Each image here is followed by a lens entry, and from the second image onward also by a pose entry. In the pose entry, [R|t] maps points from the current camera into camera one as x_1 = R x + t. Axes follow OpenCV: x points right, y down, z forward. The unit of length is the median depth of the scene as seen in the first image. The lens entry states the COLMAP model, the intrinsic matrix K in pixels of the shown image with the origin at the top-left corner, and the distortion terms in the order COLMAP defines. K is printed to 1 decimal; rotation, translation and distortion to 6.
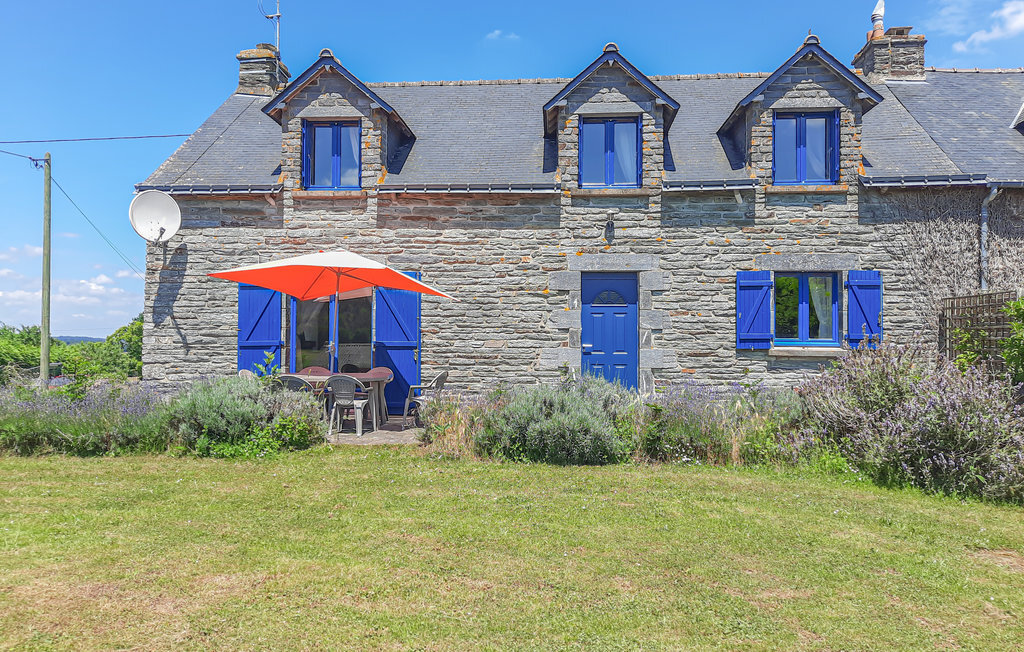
lens RADIAL K [[743.5, 0, 512.0], [0, 743.5, 326.0], [0, 0, 1]] dist [0.070597, -0.068751]
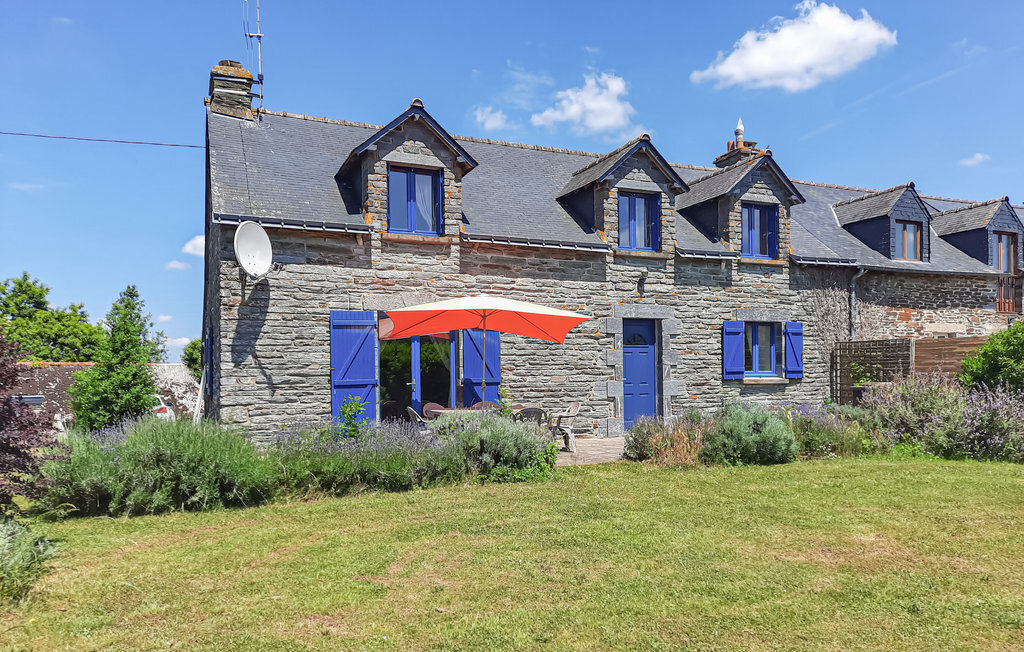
lens RADIAL K [[719.4, 0, 517.2], [0, 719.4, 382.9], [0, 0, 1]] dist [0.059475, -0.000107]
pose [[0.881932, -0.019383, 0.470977, -0.614562], [0.007130, 0.999588, 0.027787, -0.001424], [-0.471322, -0.021148, 0.881708, 0.038813]]
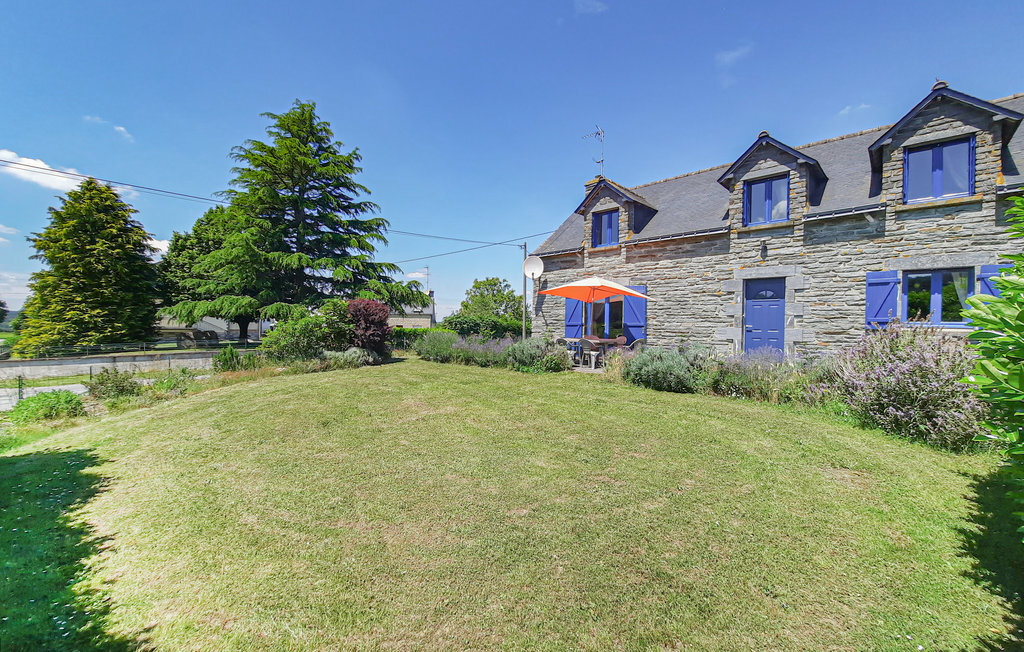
lens RADIAL K [[414.0, 0, 500.1], [0, 414.0, 331.0], [0, 0, 1]] dist [-0.021033, -0.000257]
pose [[0.742018, 0.015648, -0.670197, 0.297122], [0.012562, 0.999227, 0.037239, -0.002276], [0.670262, -0.036051, 0.741249, -0.004430]]
